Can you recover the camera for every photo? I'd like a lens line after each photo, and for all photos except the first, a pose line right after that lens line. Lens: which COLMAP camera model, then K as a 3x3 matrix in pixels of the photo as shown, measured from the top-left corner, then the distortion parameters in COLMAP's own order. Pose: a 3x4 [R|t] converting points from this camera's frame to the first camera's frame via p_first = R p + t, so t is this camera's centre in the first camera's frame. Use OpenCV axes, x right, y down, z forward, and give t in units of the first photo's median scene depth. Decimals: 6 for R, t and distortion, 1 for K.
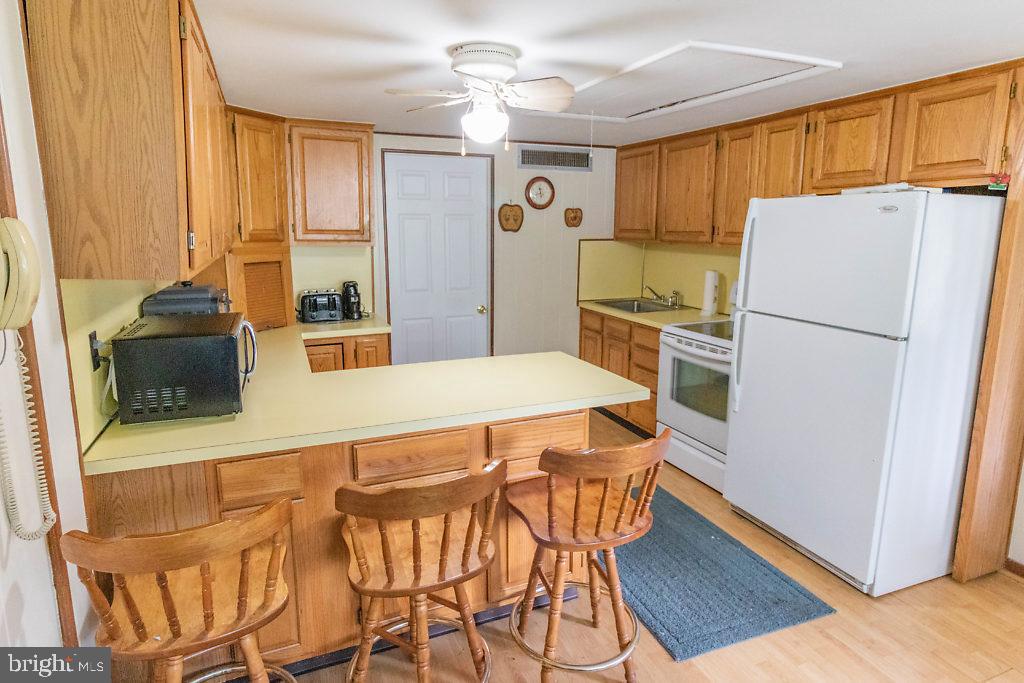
lens RADIAL K [[571.9, 0, 511.3], [0, 571.9, 337.6], [0, 0, 1]] dist [0.008473, 0.003858]
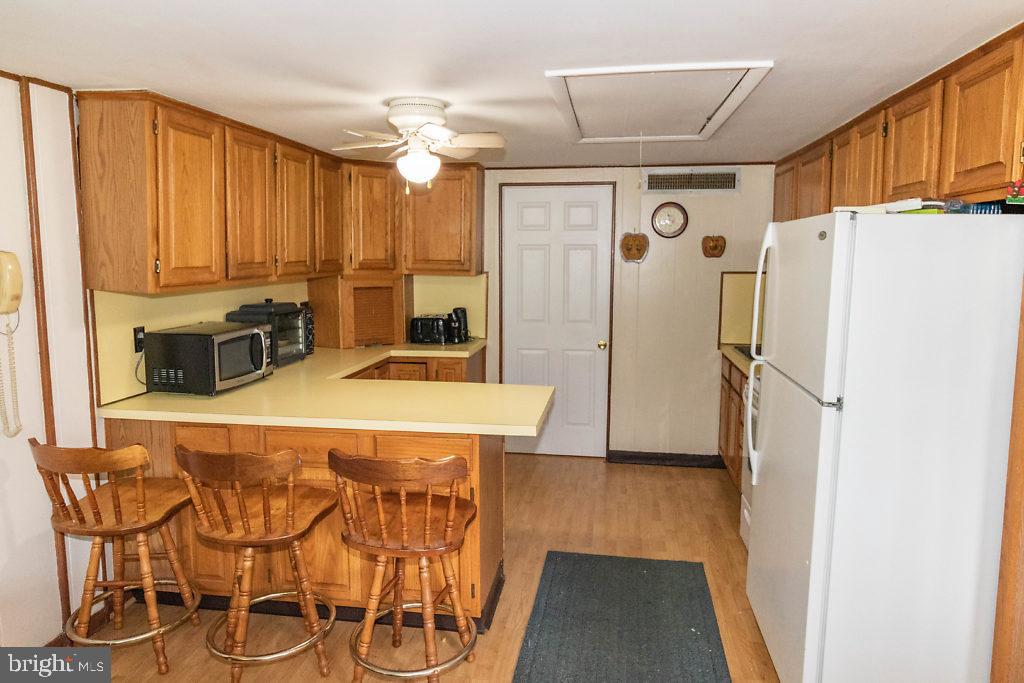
lens RADIAL K [[644.0, 0, 511.4], [0, 644.0, 344.6], [0, 0, 1]] dist [0.010432, -0.001816]
pose [[0.853281, 0.070657, -0.516642, 0.466145], [-0.099762, 0.994596, -0.028743, -0.005867], [0.511819, 0.076066, 0.855719, 0.029667]]
